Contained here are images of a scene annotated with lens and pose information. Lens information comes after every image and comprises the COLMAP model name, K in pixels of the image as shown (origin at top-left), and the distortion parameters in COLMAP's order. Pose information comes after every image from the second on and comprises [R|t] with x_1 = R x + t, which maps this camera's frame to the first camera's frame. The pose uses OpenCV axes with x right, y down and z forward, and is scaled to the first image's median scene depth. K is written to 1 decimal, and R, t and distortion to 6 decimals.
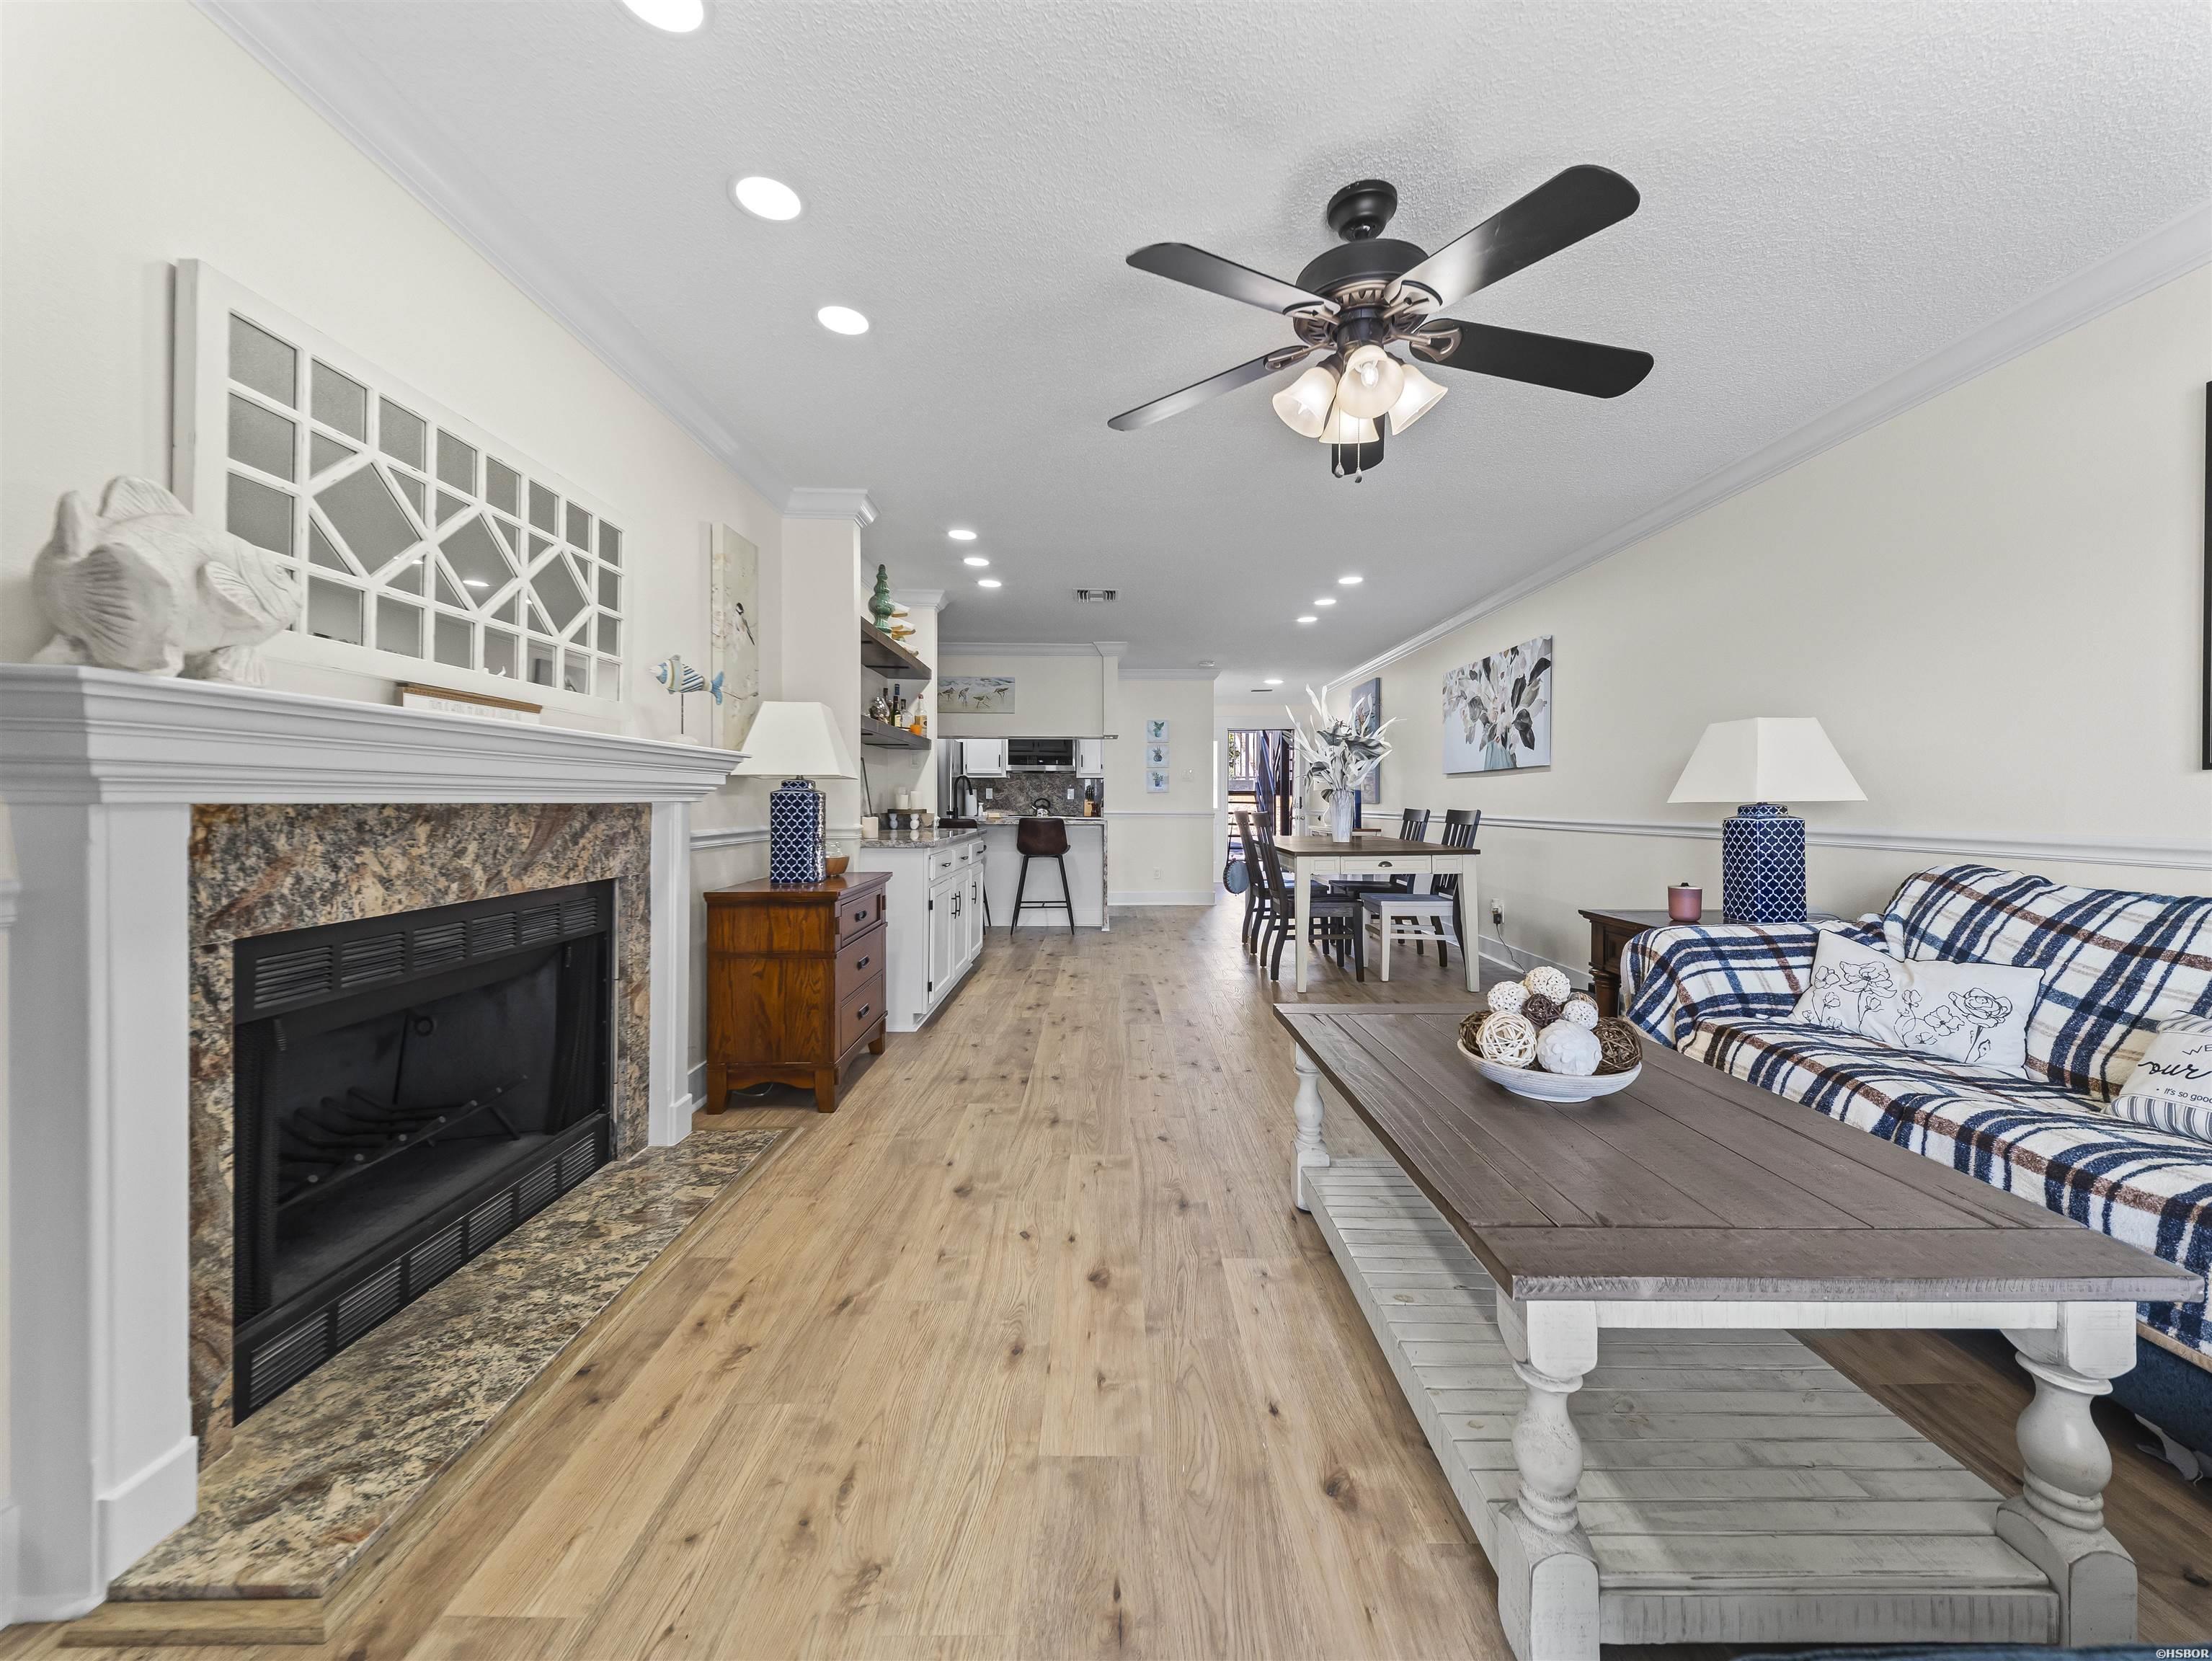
lens RADIAL K [[855.3, 0, 1102.2], [0, 855.3, 795.5], [0, 0, 1]] dist [0.026700, -0.008452]
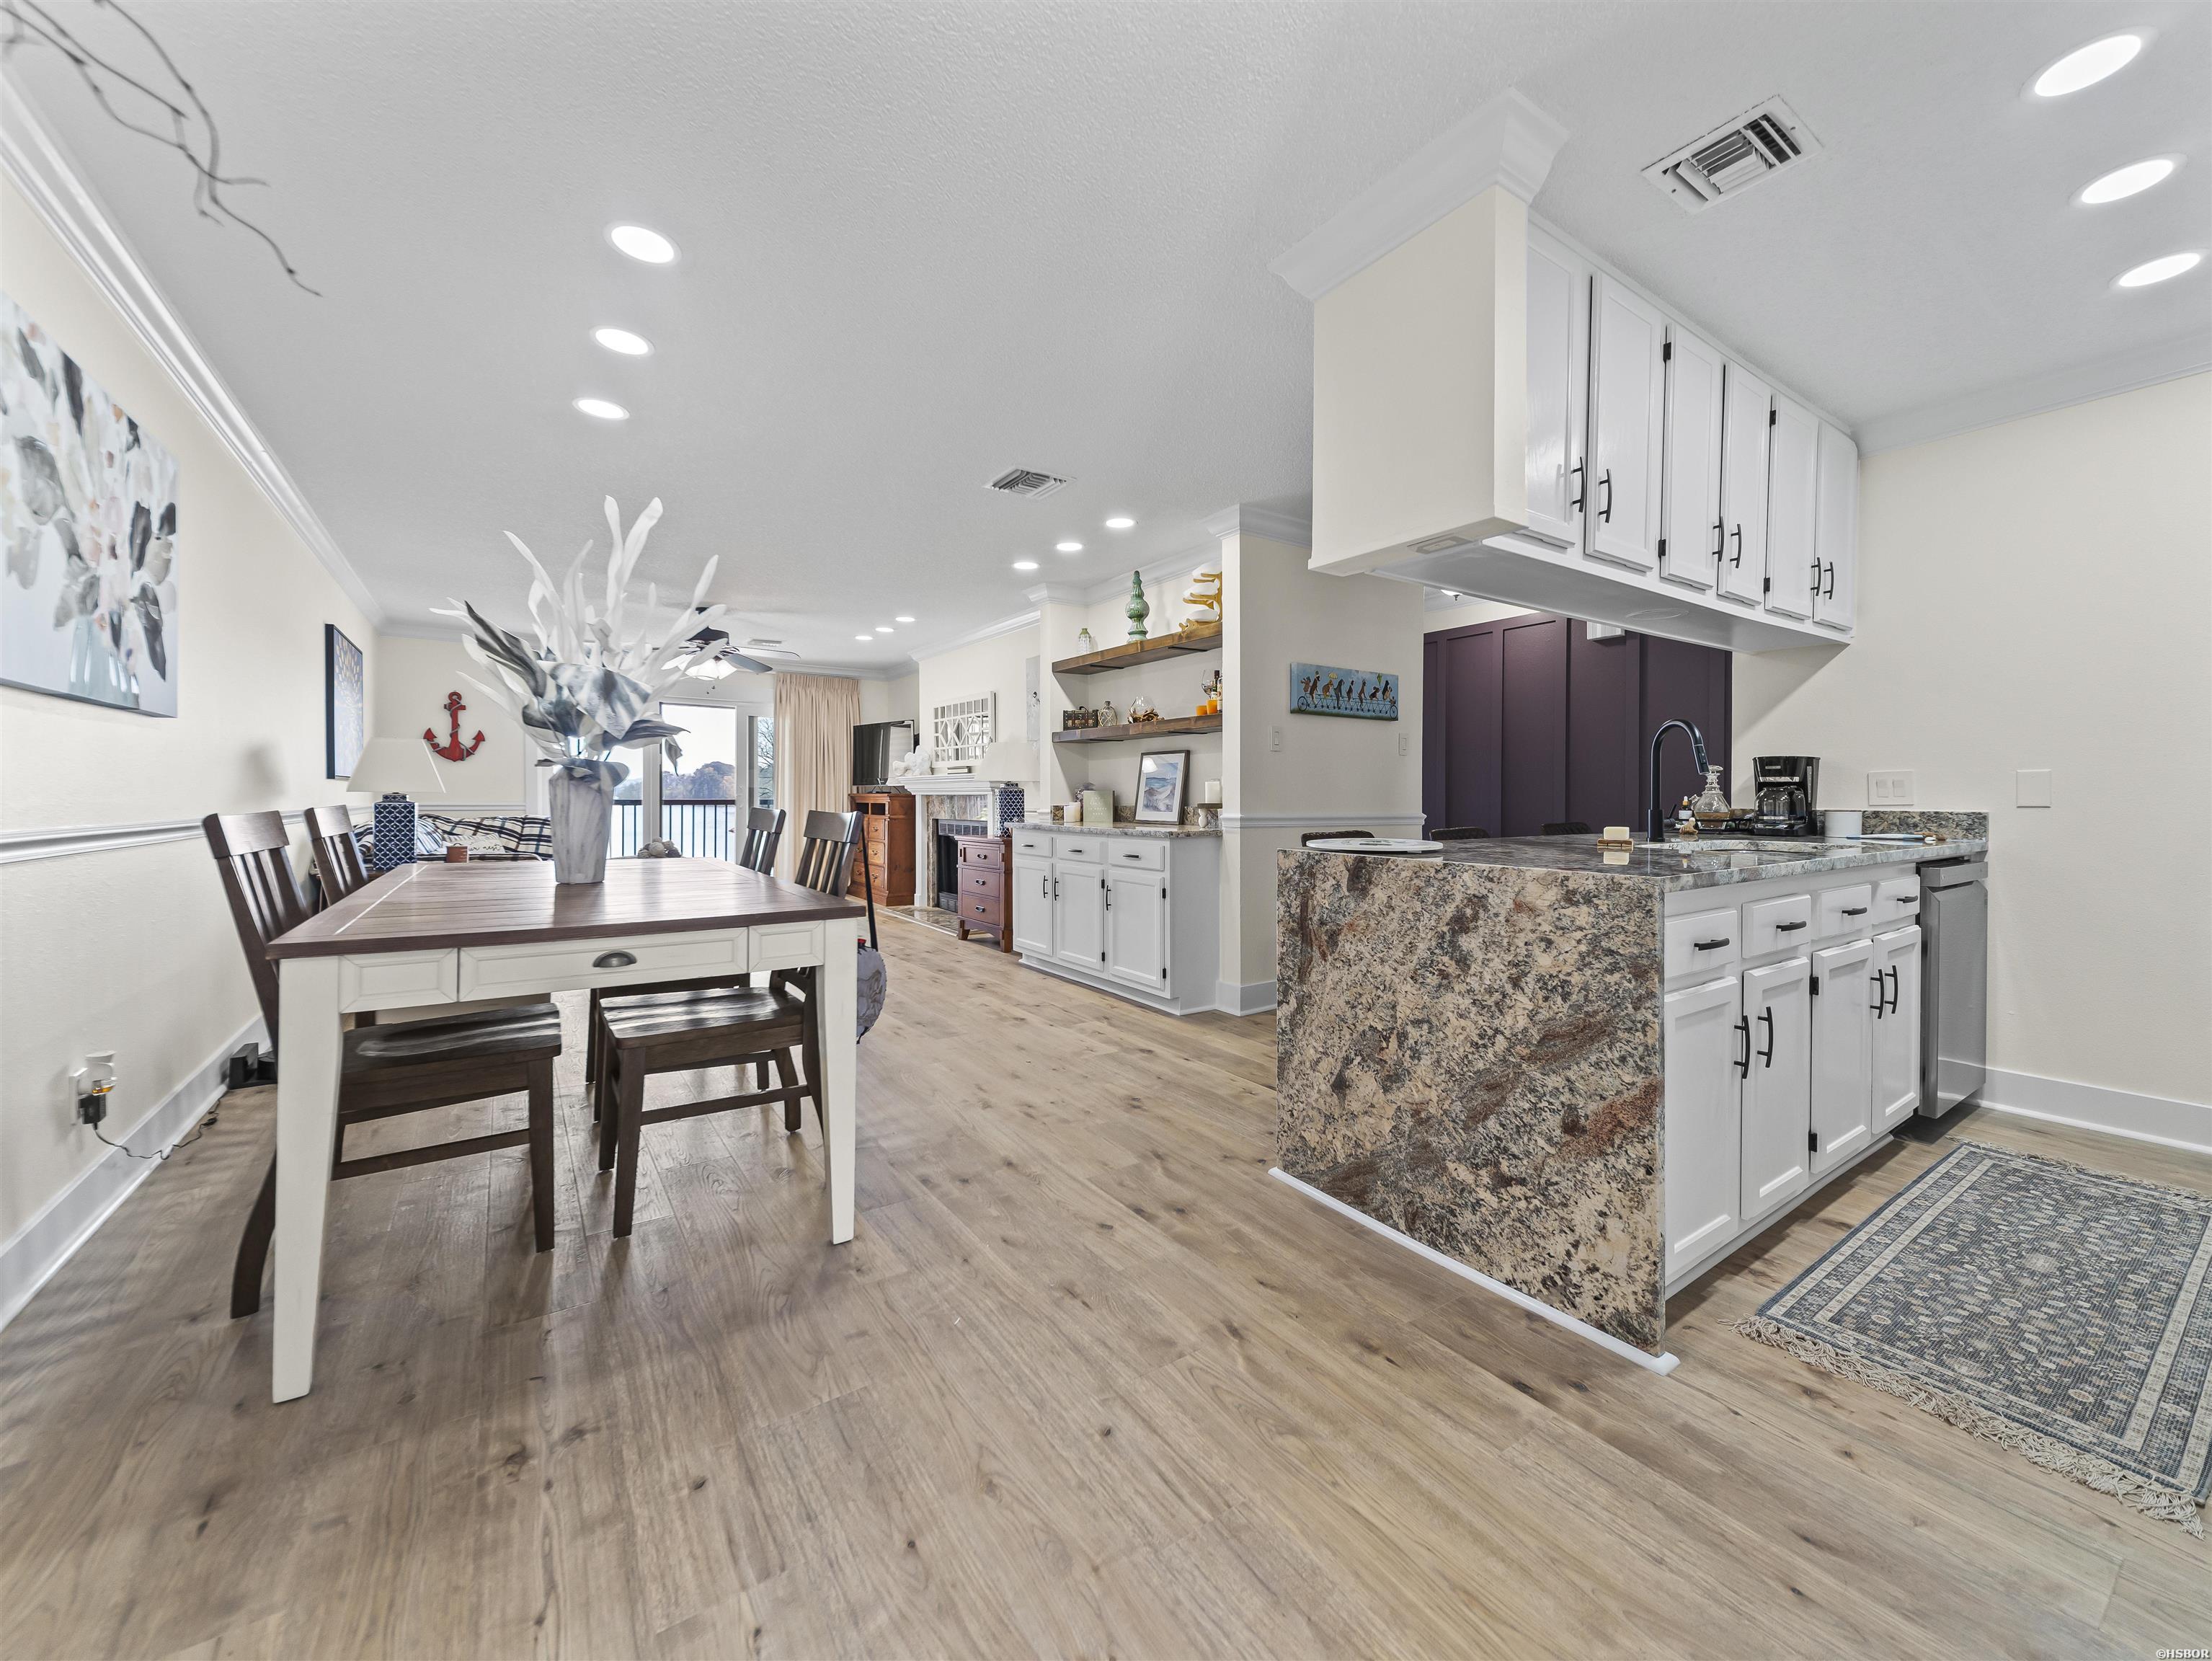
lens RADIAL K [[855.3, 0, 1110.3], [0, 855.3, 804.4], [0, 0, 1]] dist [0.026700, -0.008452]
pose [[-0.816961, 0.003358, -0.576684, 0.304420], [0.001465, 0.999992, 0.003748, 0.012631], [0.576692, 0.002217, -0.816959, 1.481270]]
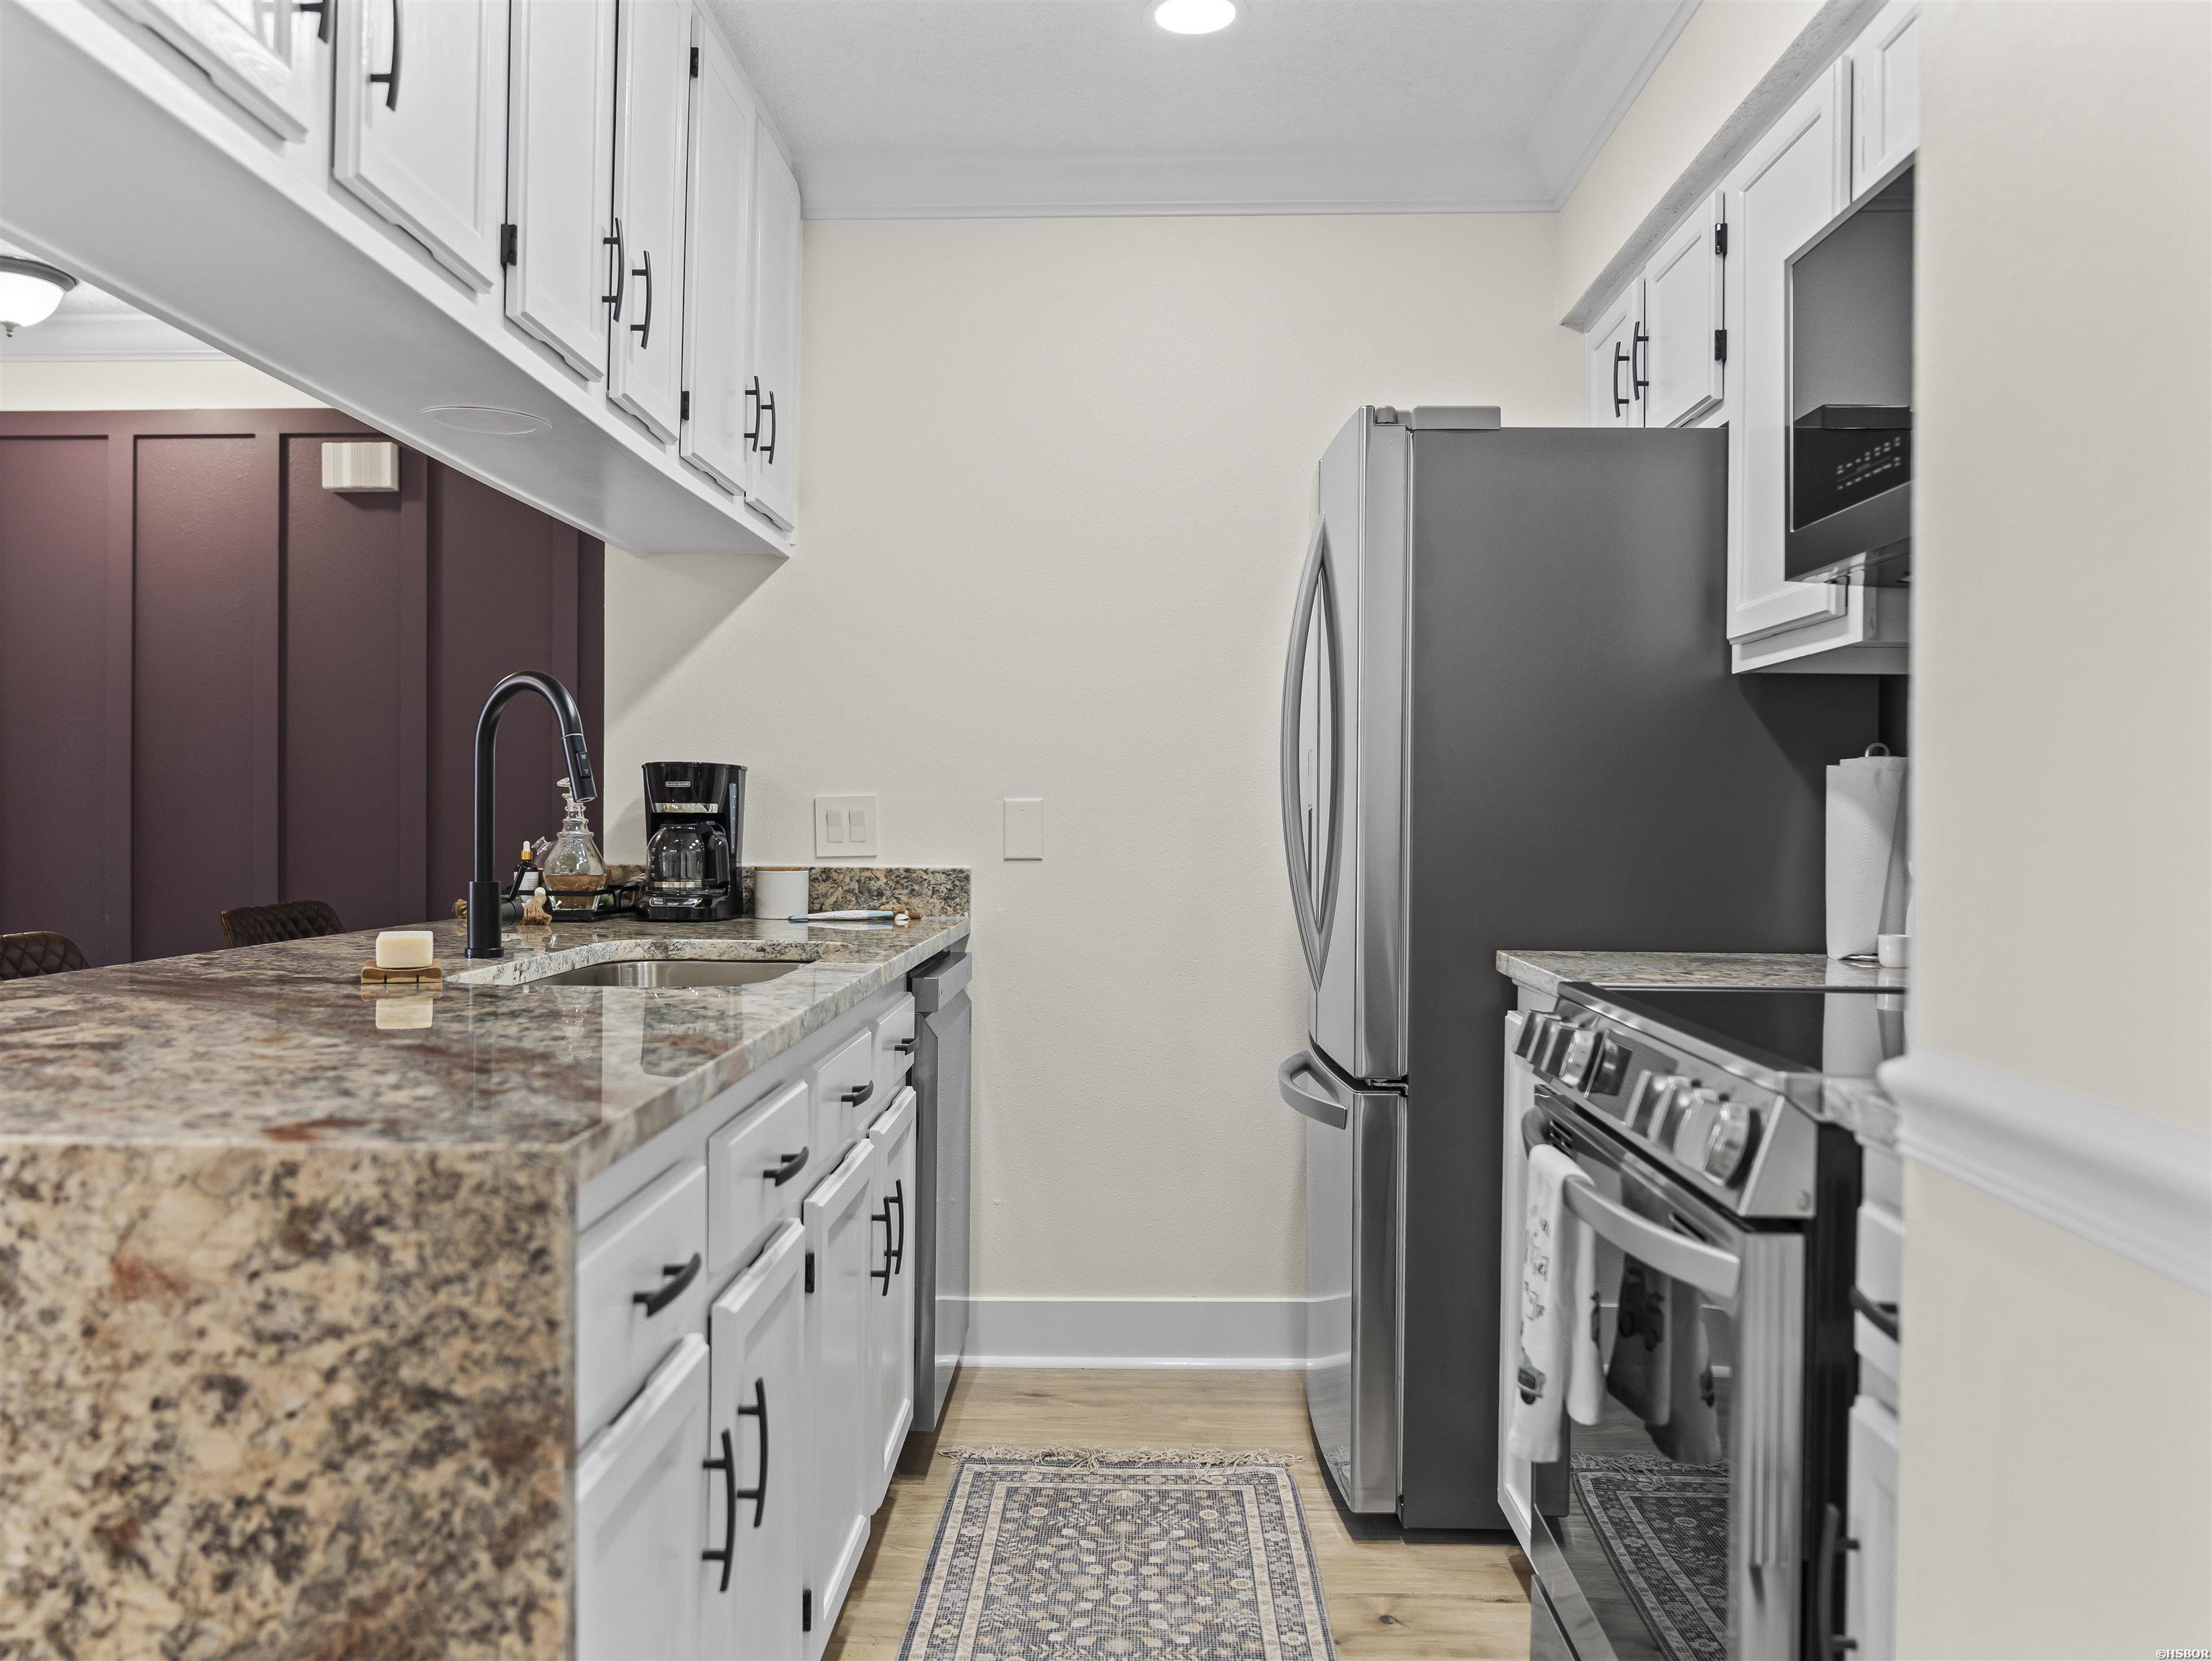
lens RADIAL K [[1699.7, 0, 1103.8], [0, 1699.7, 832.2], [0, 0, 1]] dist [-0.012655, -0.004198]
pose [[-0.015102, 0.005801, -0.999869, 0.178711], [0.001624, 0.999982, 0.005777, 0.004018], [0.999885, -0.001537, -0.015111, 1.416595]]
